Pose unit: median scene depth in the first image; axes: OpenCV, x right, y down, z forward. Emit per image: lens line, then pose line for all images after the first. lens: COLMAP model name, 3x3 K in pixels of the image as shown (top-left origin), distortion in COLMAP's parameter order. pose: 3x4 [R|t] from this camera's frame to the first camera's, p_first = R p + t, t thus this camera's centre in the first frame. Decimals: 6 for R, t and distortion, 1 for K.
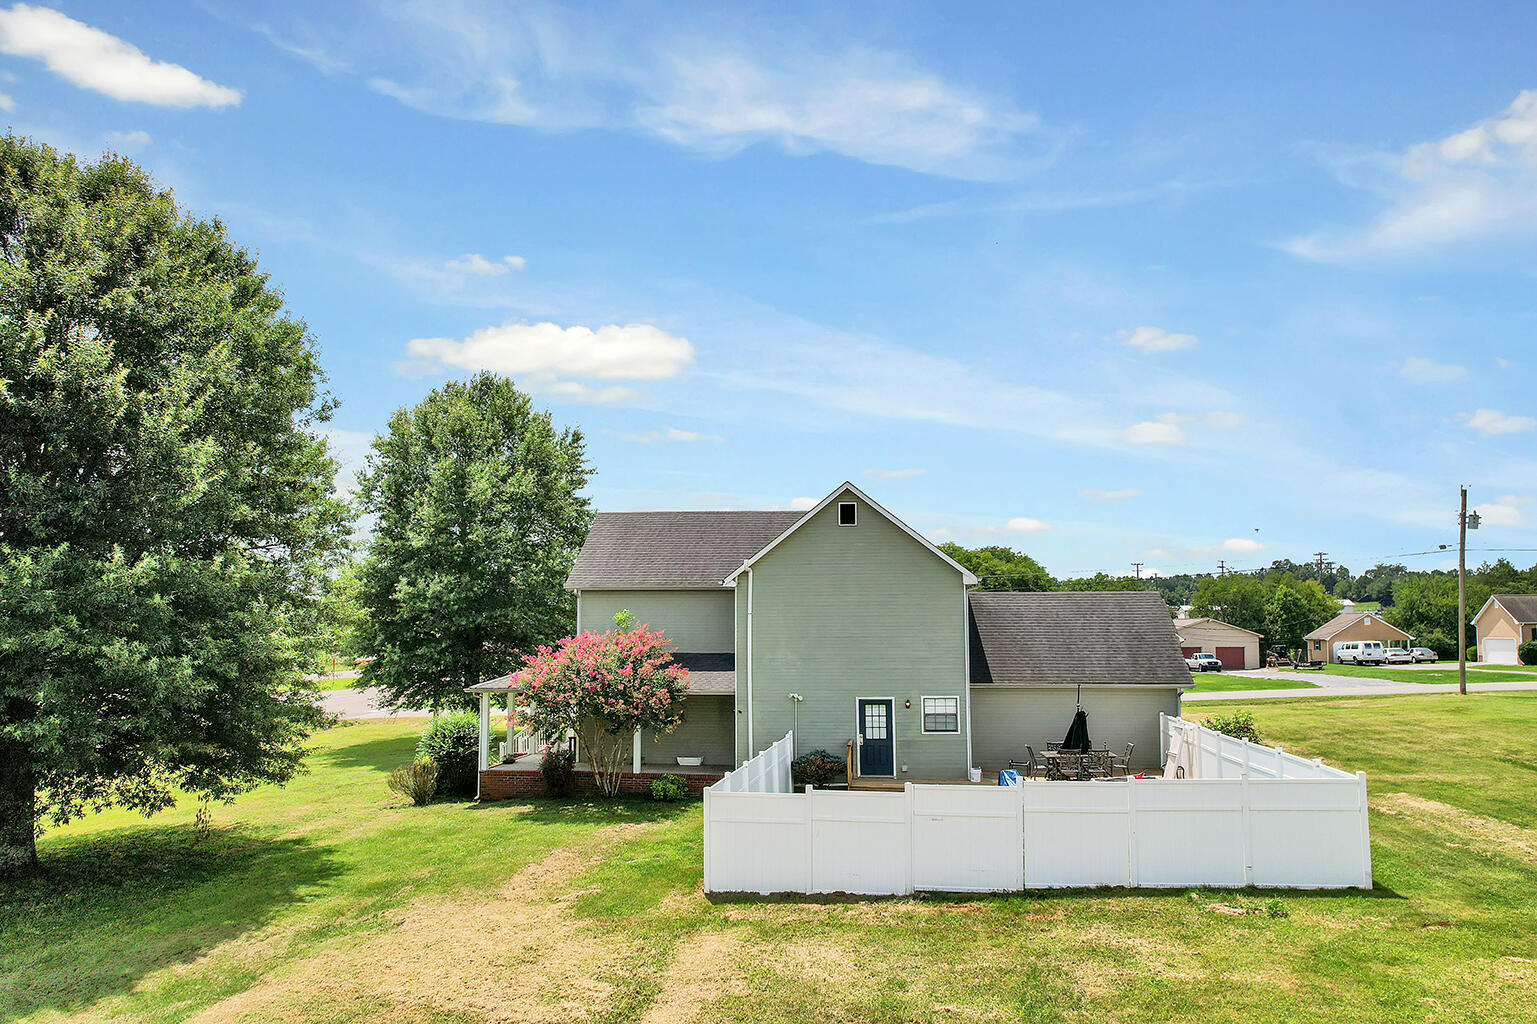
lens RADIAL K [[993.0, 0, 774.2], [0, 993.0, 509.4], [0, 0, 1]] dist [-0.010462, 0.000905]
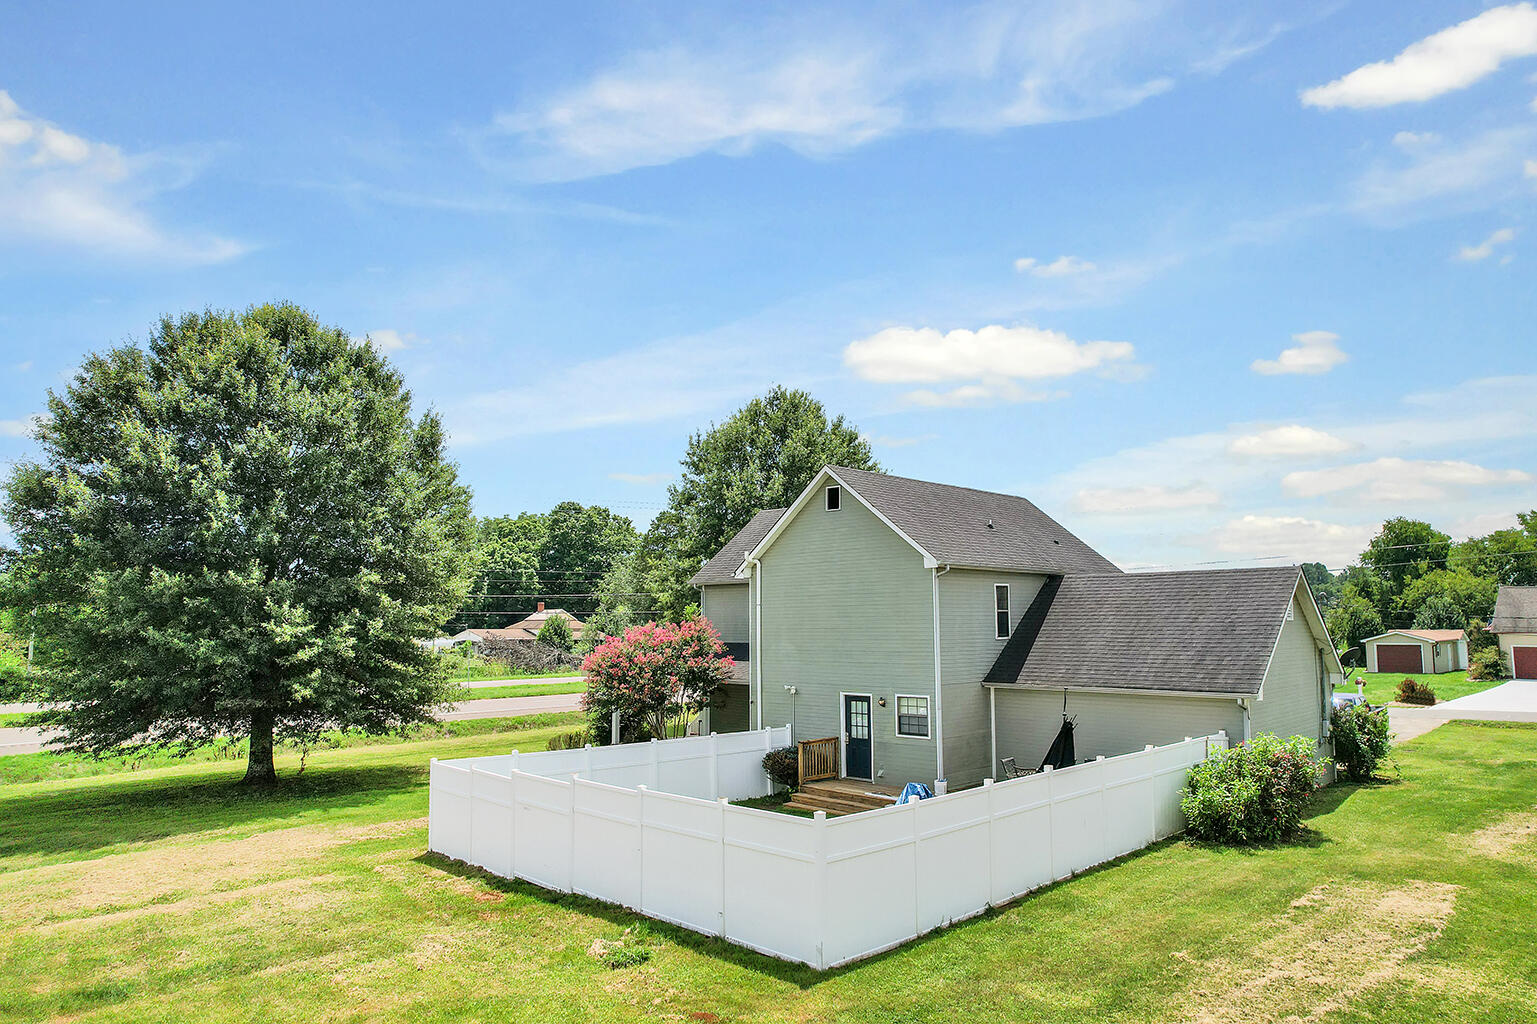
lens RADIAL K [[993.0, 0, 773.5], [0, 993.0, 516.0], [0, 0, 1]] dist [-0.010462, 0.000905]
pose [[0.771019, -0.069818, -0.632973, 0.641517], [0.080038, 0.996714, -0.012445, 0.032006], [0.631762, -0.041066, 0.774074, 0.251620]]
